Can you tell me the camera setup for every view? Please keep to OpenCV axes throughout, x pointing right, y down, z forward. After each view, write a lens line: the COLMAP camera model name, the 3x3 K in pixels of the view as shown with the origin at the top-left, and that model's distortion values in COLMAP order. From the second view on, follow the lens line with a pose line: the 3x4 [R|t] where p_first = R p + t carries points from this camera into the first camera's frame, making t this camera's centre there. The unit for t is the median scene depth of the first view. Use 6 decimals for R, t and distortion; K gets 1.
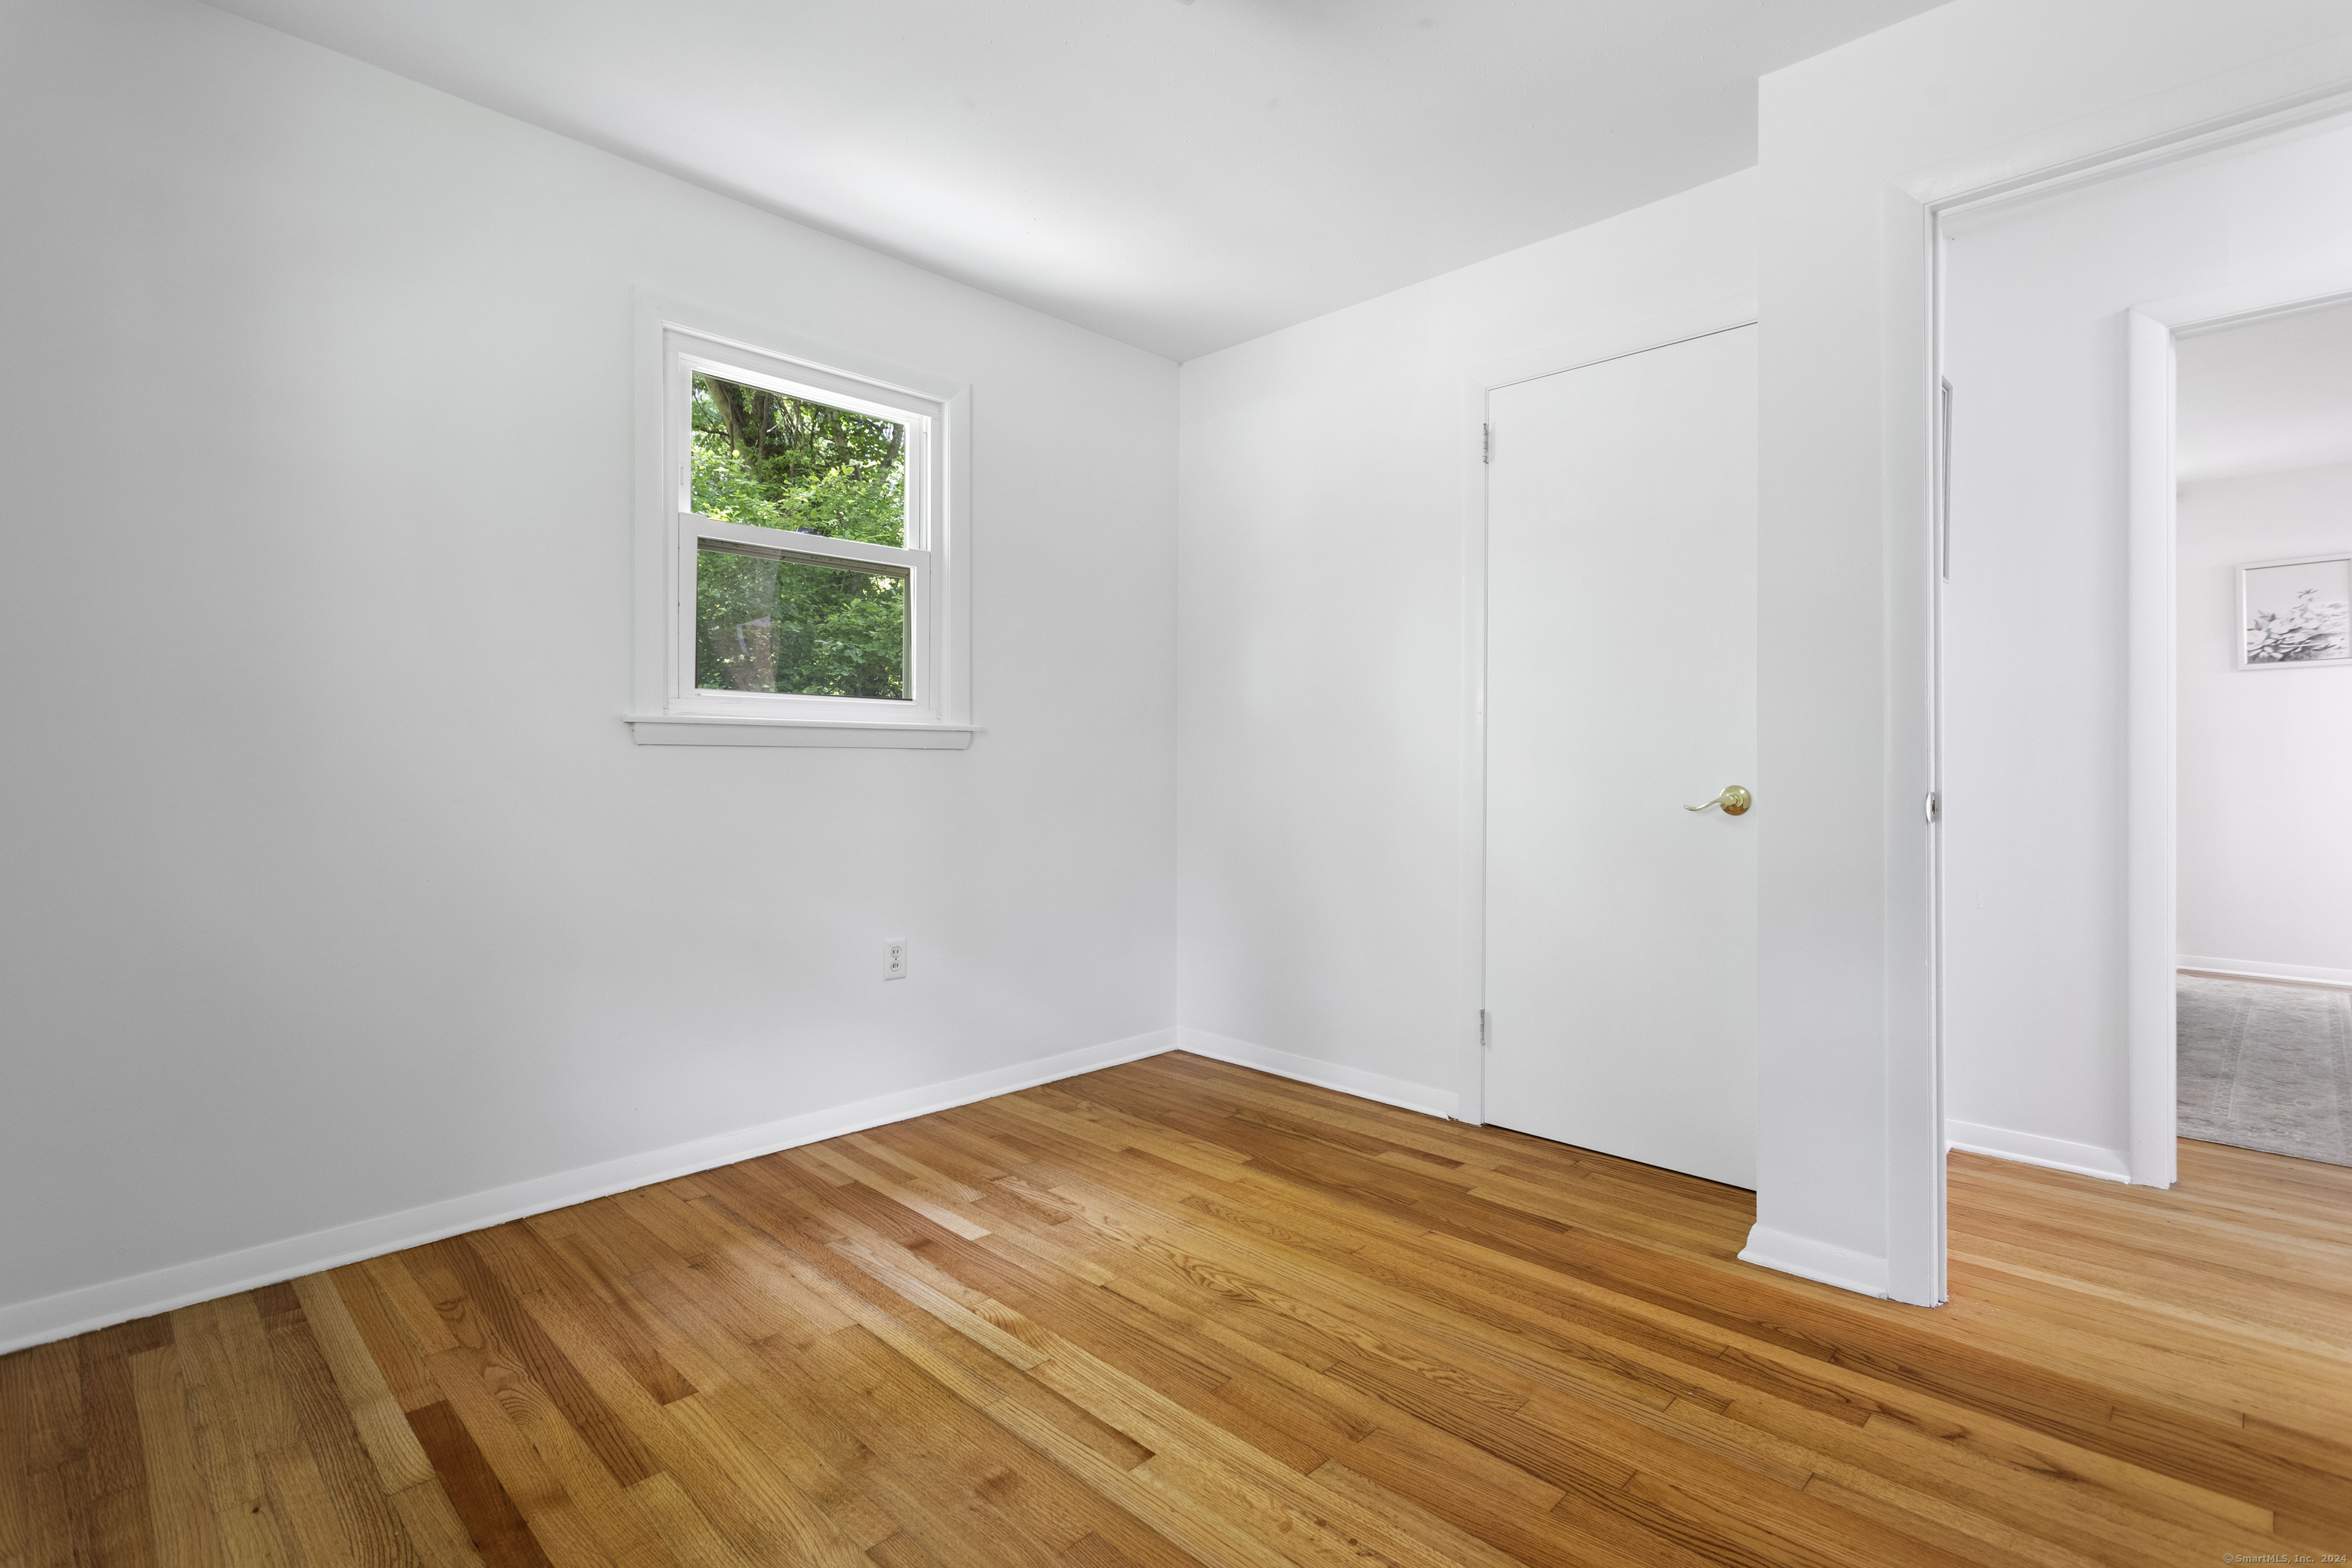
lens RADIAL K [[1125.6, 0, 1167.9], [0, 1125.6, 770.8], [0, 0, 1]] dist [-0.002348, -0.000431]
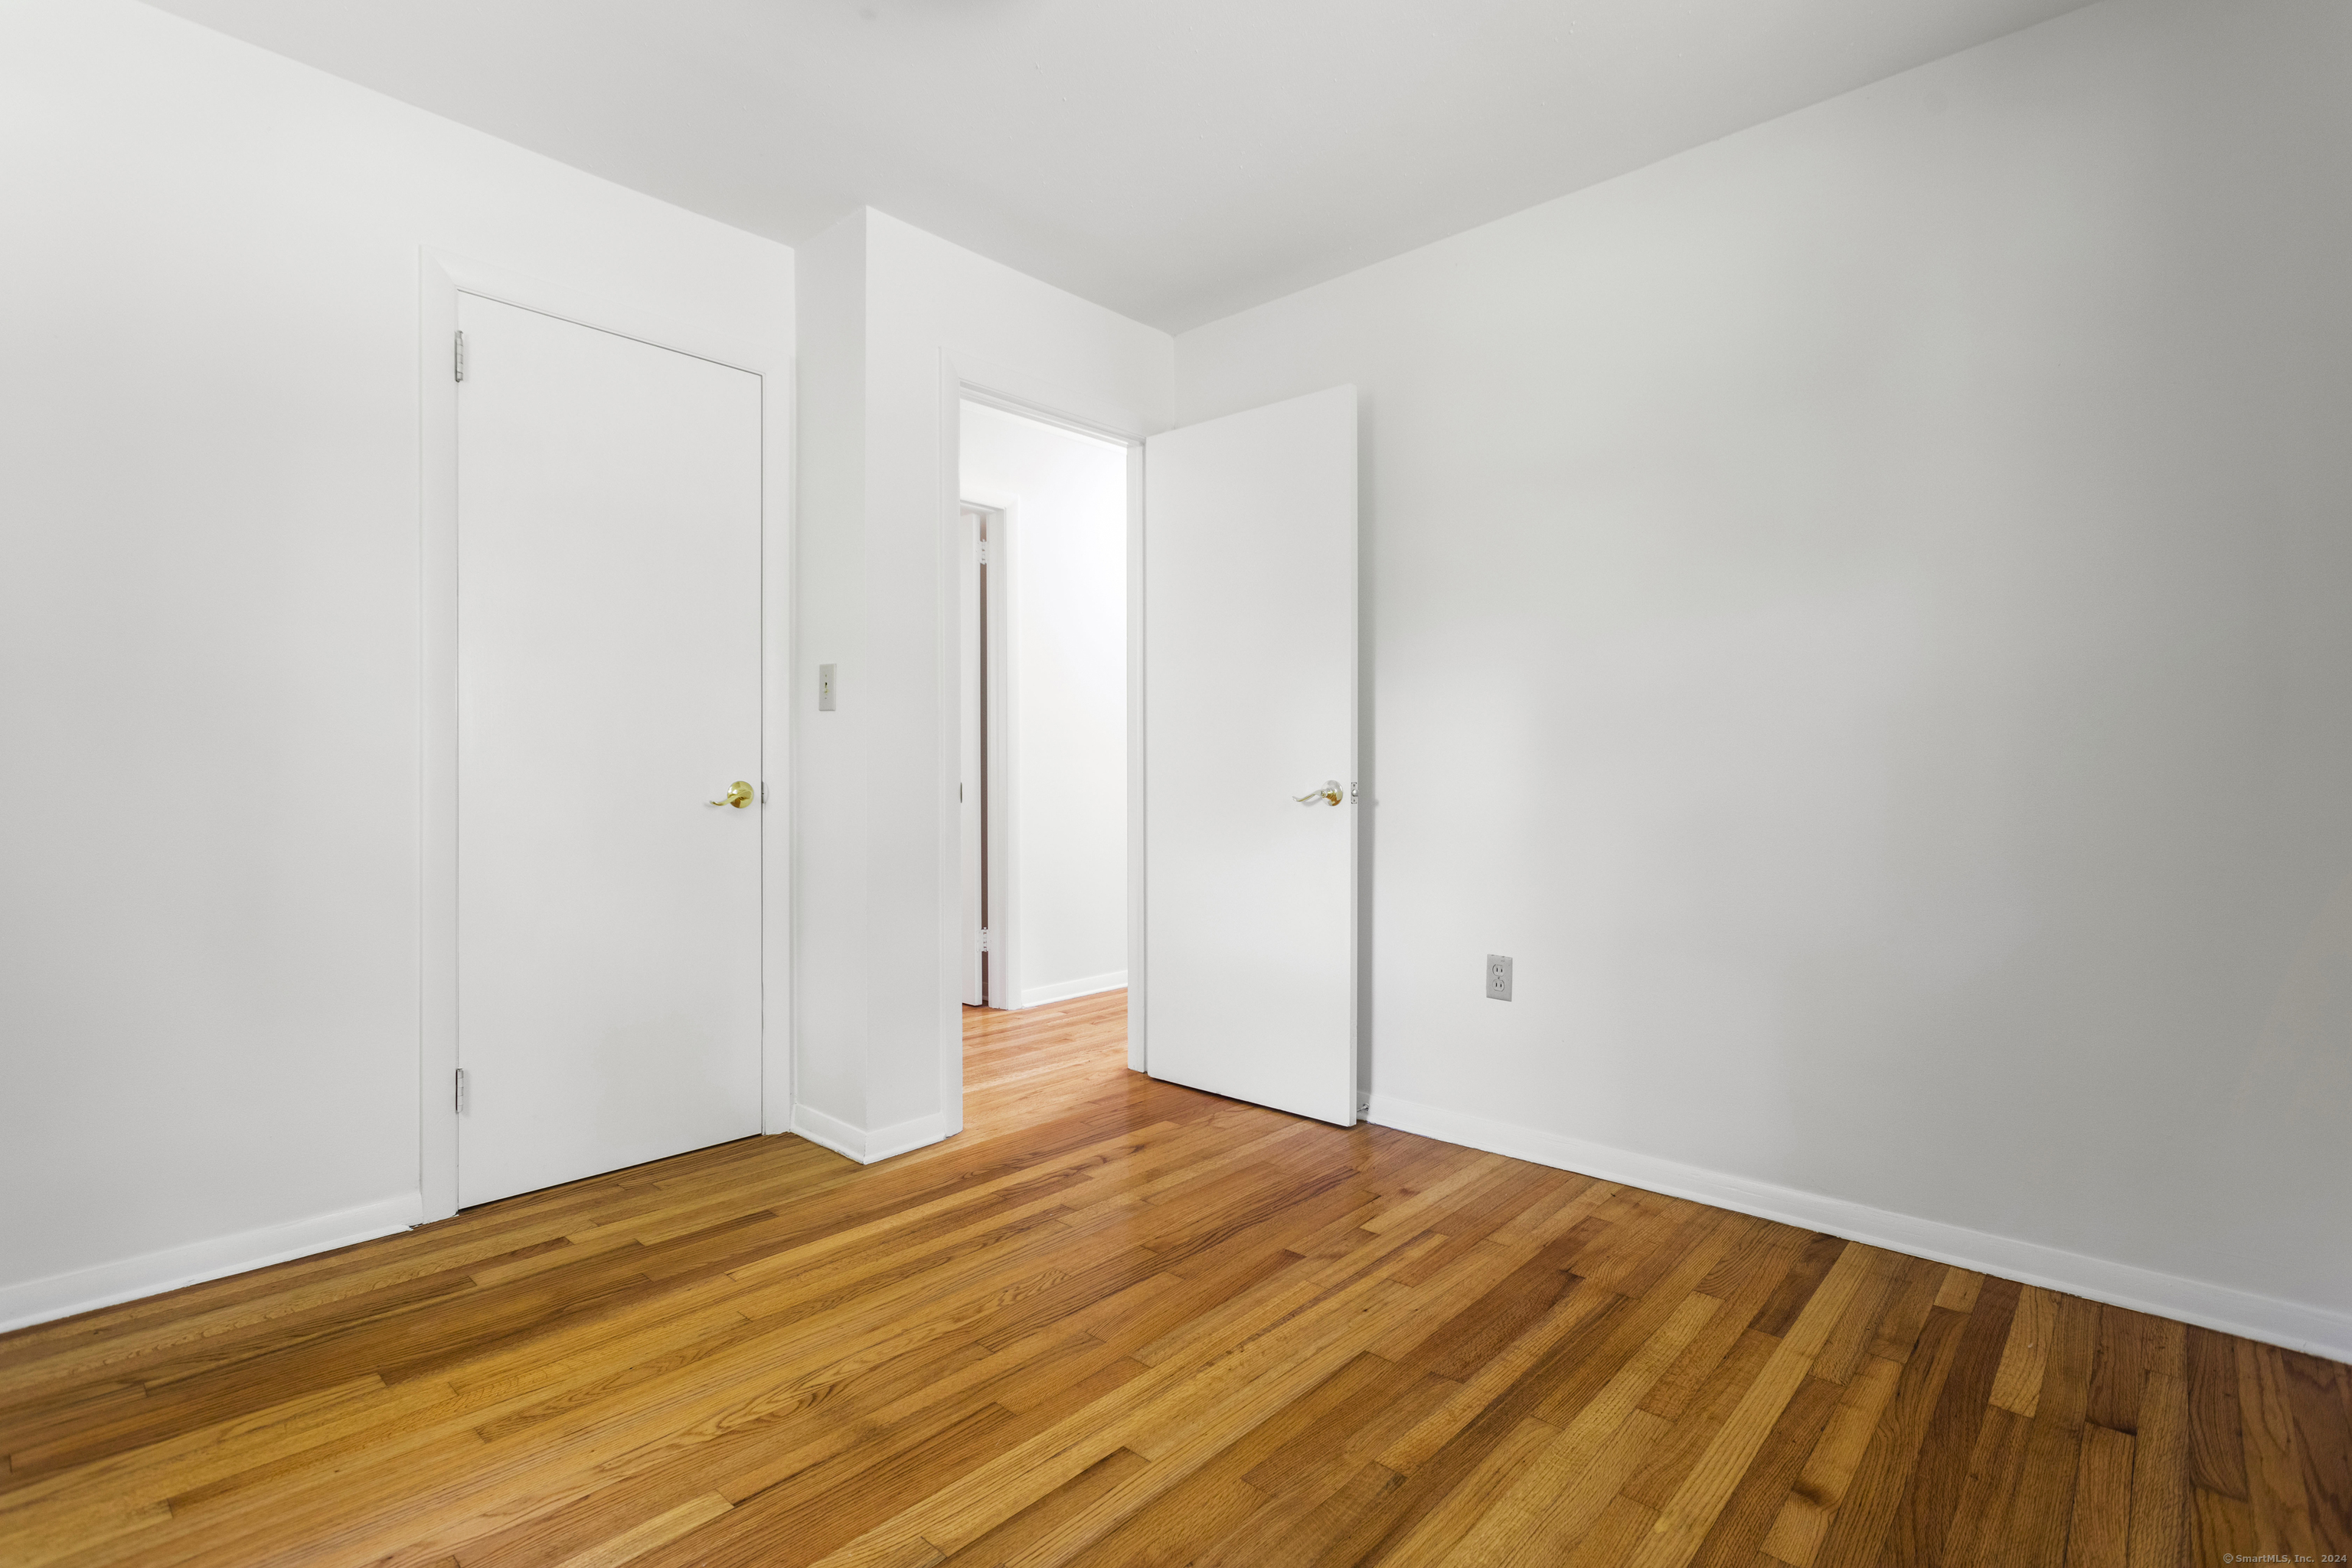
lens RADIAL K [[1125.6, 0, 1167.1], [0, 1125.6, 784.8], [0, 0, 1]] dist [-0.002348, -0.000431]
pose [[-0.053489, -0.017136, 0.998421, -0.698736], [0.002545, 0.999847, 0.017297, -0.002184], [-0.998565, 0.003466, -0.053437, 0.700058]]
